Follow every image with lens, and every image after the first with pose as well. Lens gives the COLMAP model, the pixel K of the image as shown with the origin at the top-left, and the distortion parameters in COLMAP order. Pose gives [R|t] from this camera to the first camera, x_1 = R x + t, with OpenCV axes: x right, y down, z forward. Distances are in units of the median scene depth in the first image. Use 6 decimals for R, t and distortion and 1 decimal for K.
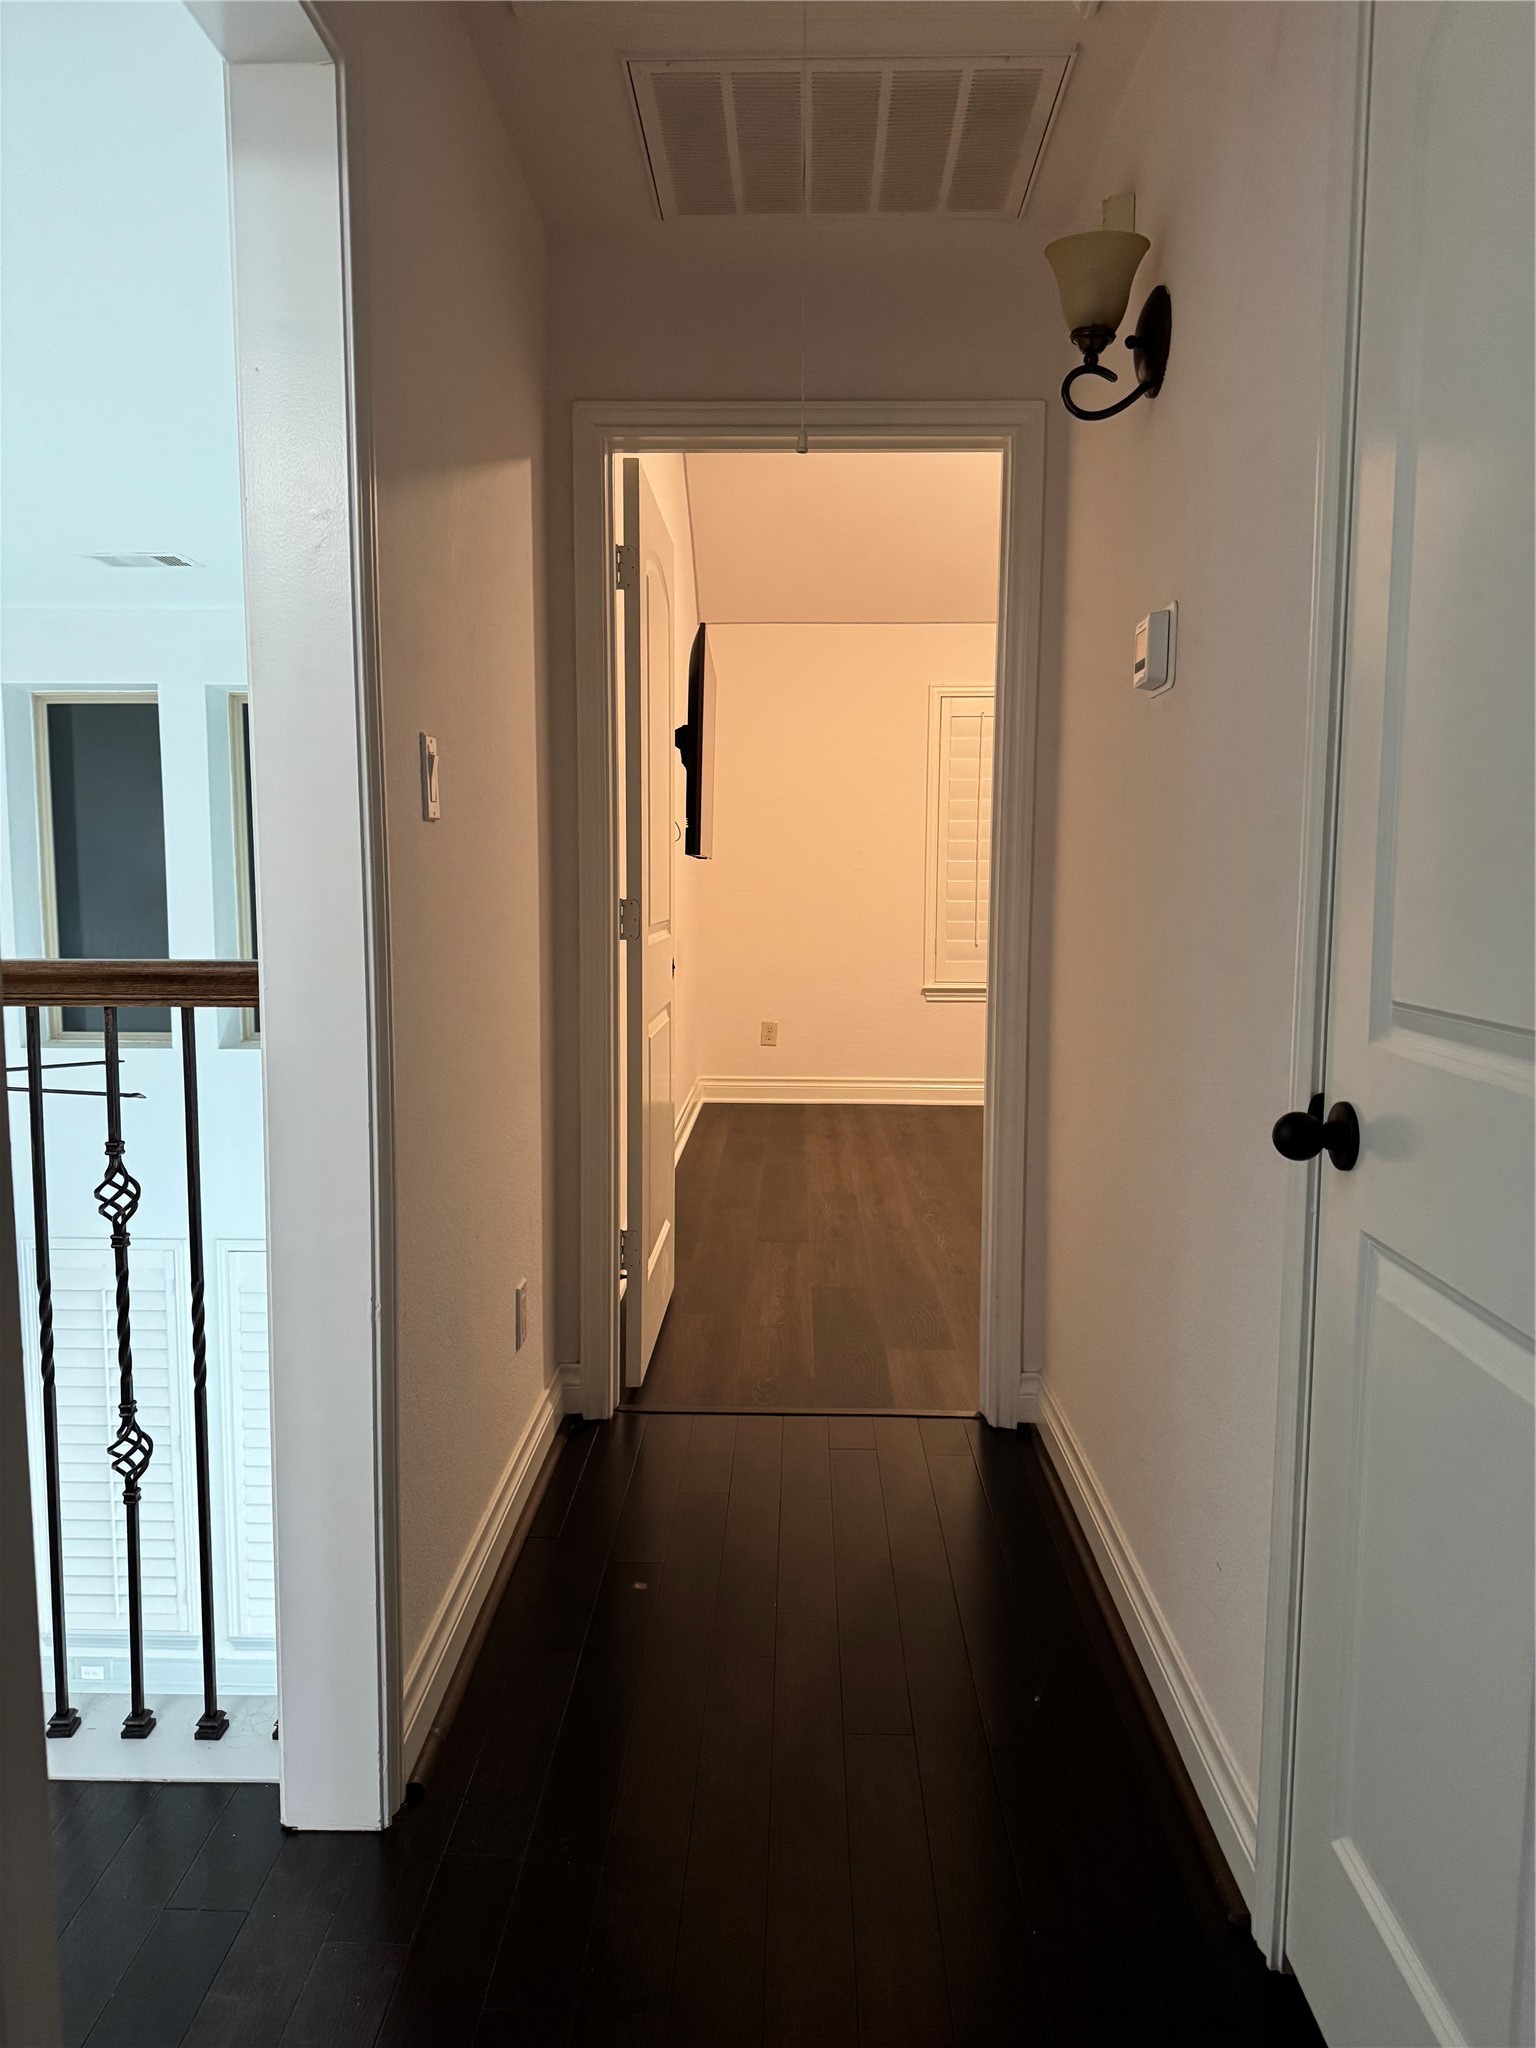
lens RADIAL K [[1417.0, 0, 768.0], [0, 1417.0, 1024.0], [0, 0, 1]] dist [0.002839, -0.024724]
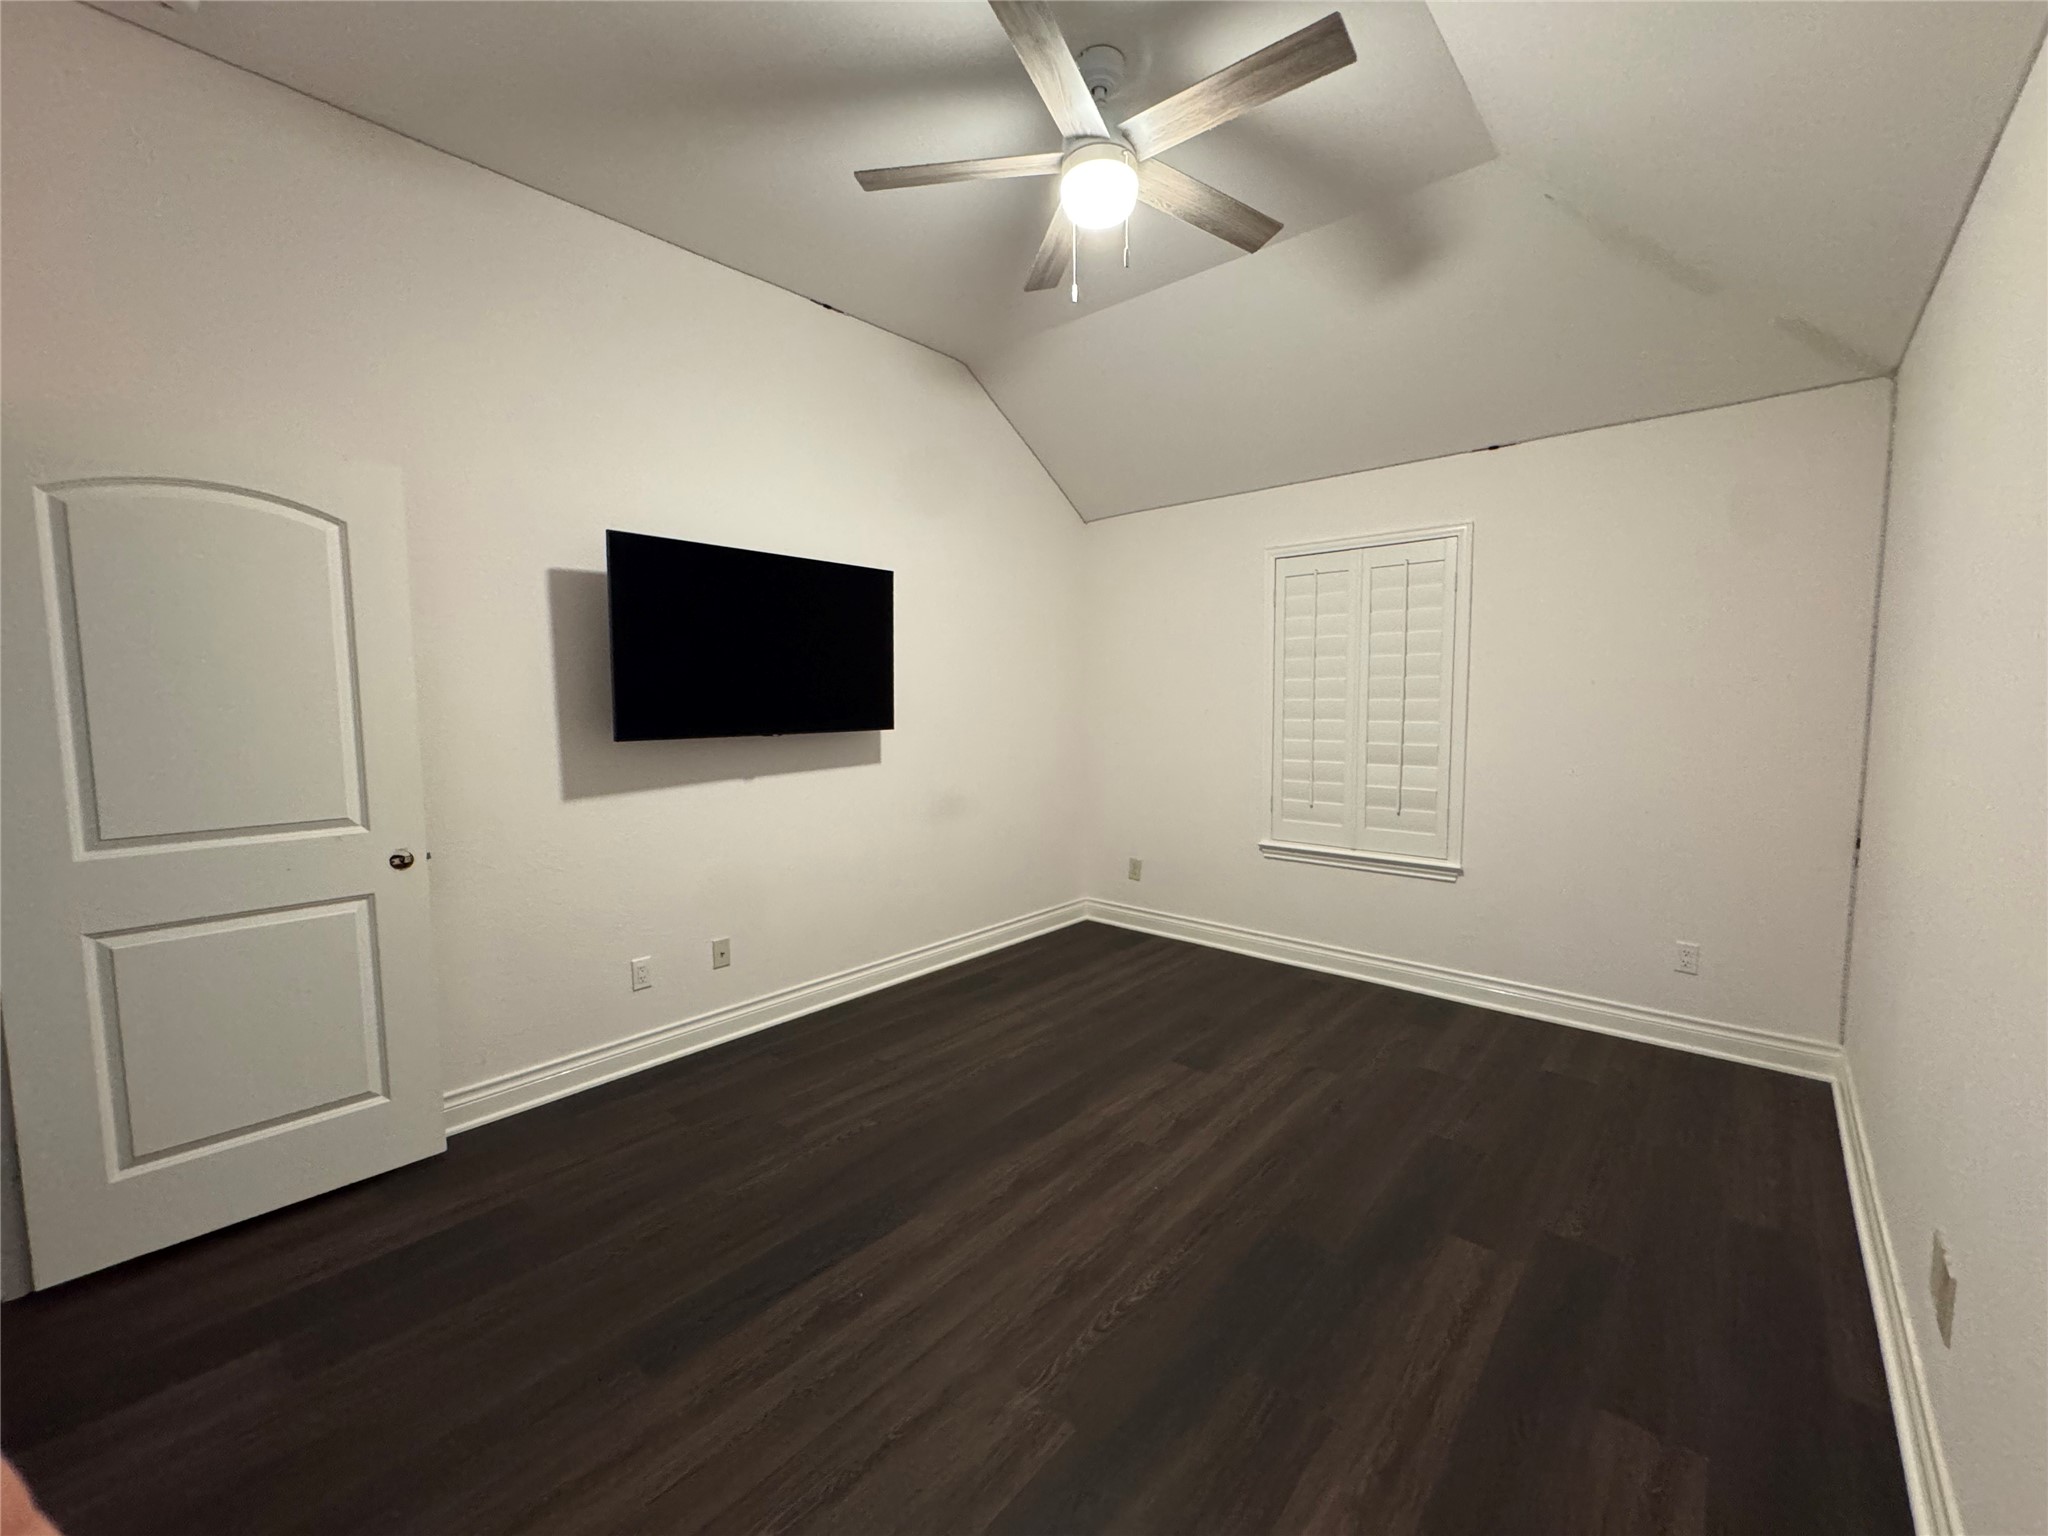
lens RADIAL K [[823.7, 0, 1024.0], [0, 823.7, 768.0], [0, 0, 1]] dist [-0.001692, 0.000048]
pose [[0.766237, 0.053502, -0.640327, 0.352484], [-0.061831, 0.998042, 0.009401, -0.075019], [0.639576, 0.032389, 0.768045, 0.448754]]
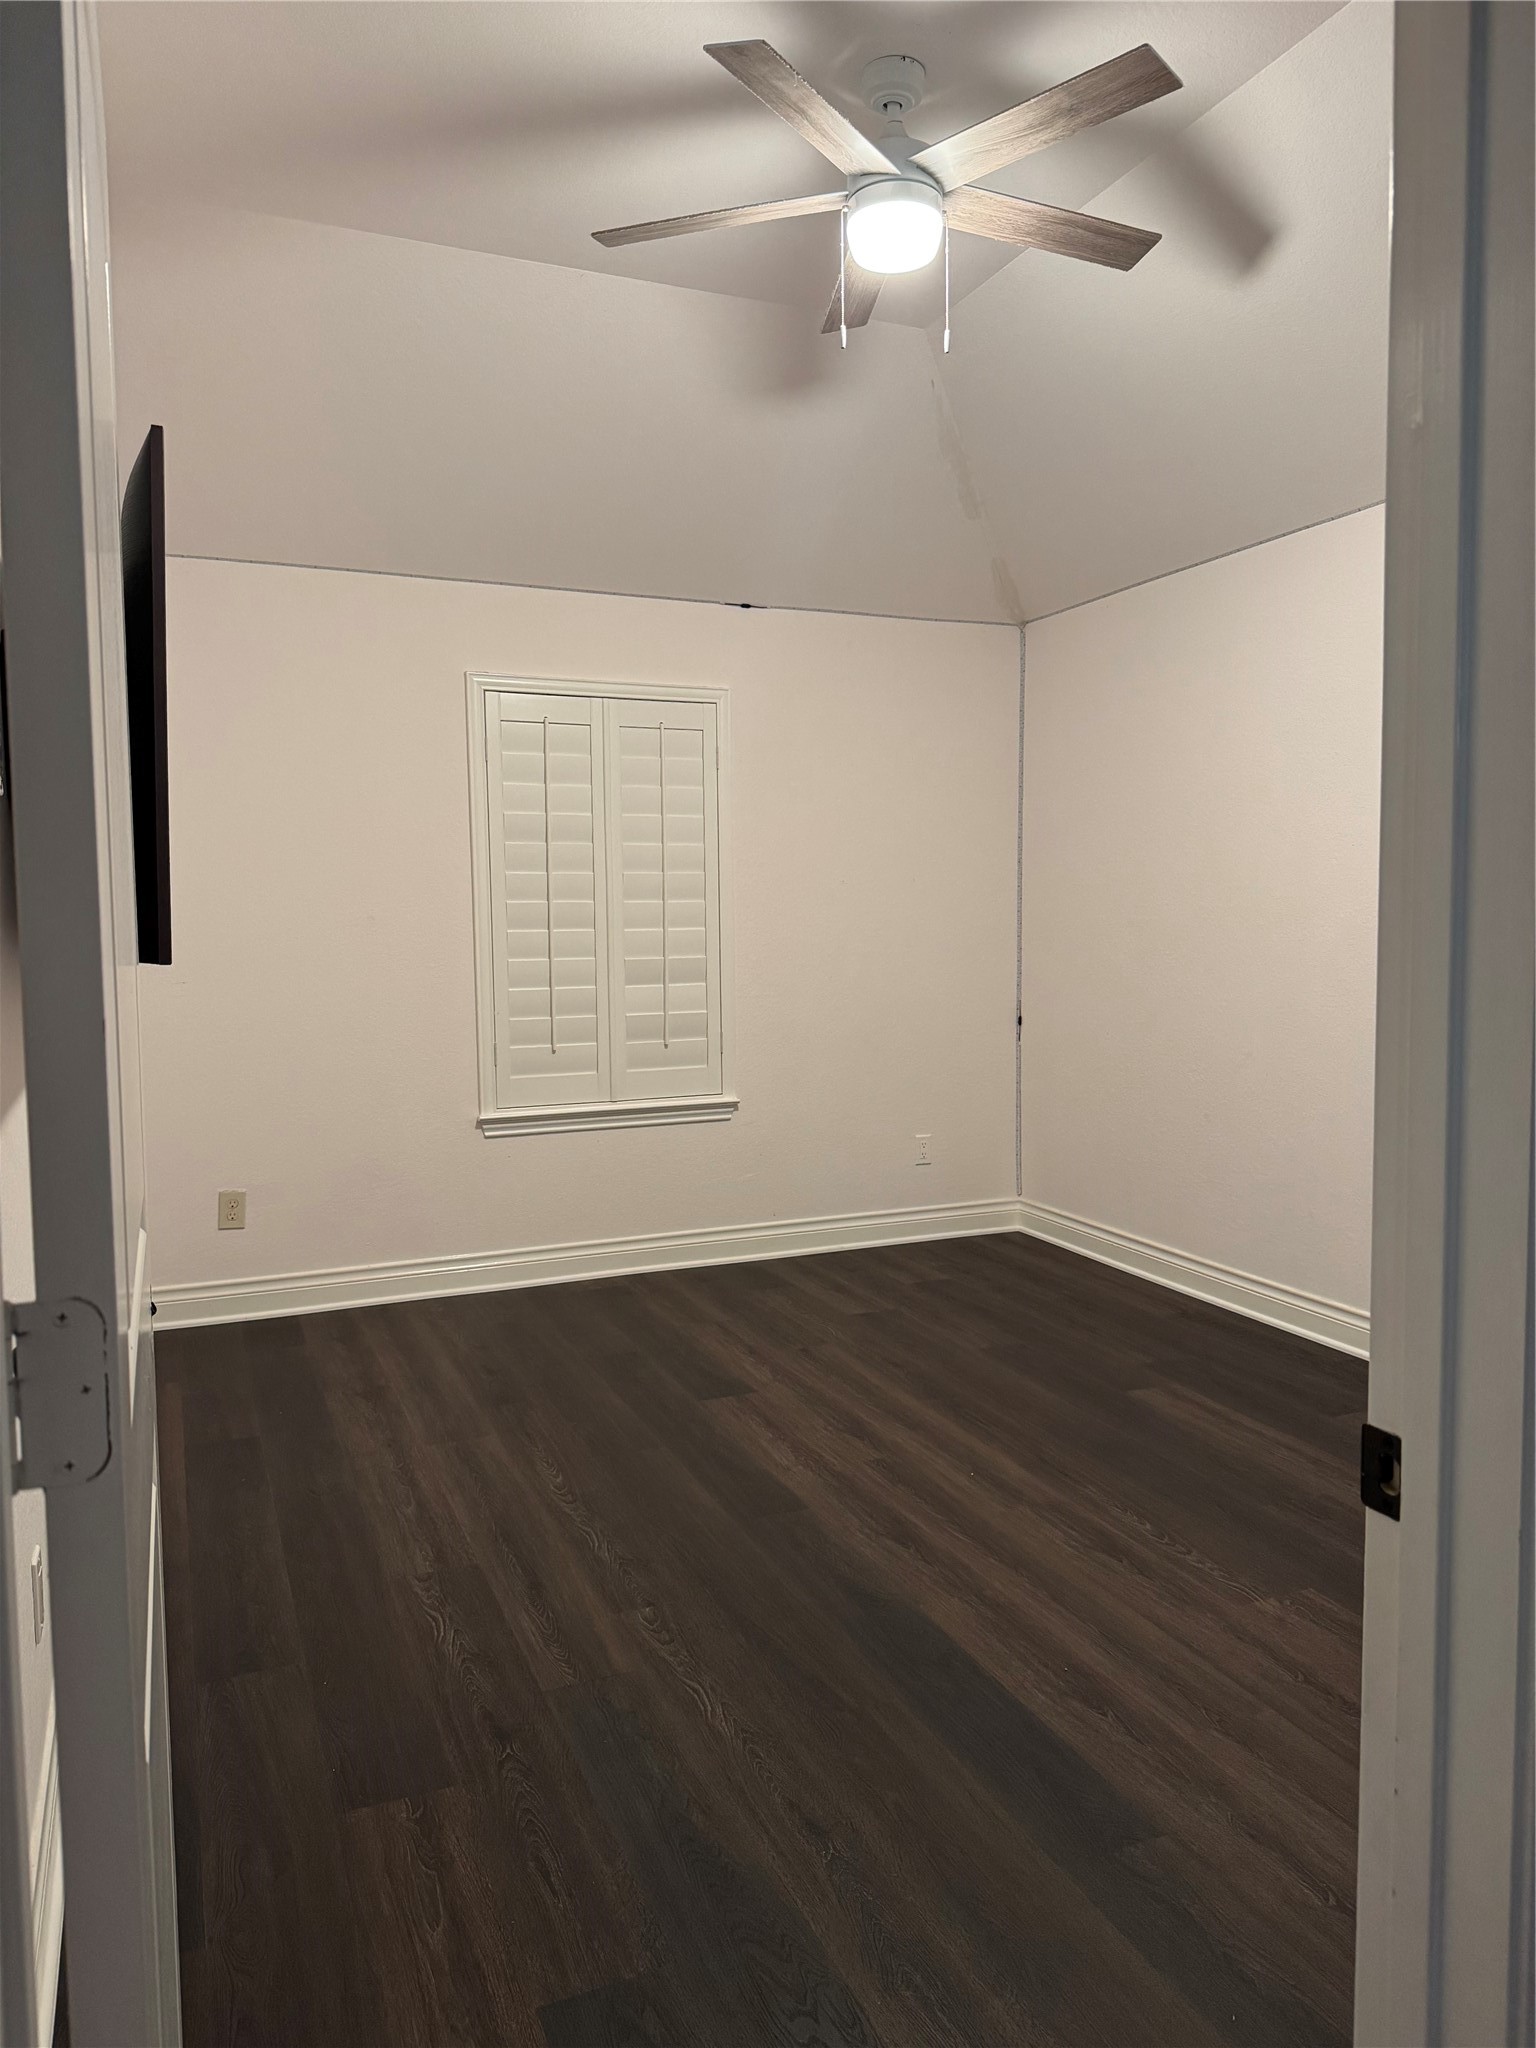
lens RADIAL K [[1417.0, 0, 768.0], [0, 1417.0, 1024.0], [0, 0, 1]] dist [0.002839, -0.024724]
pose [[0.910551, -0.039919, 0.411465, -0.038452], [0.049673, 0.998681, -0.013033, -0.054726], [-0.410402, 0.032306, 0.911332, 0.340702]]
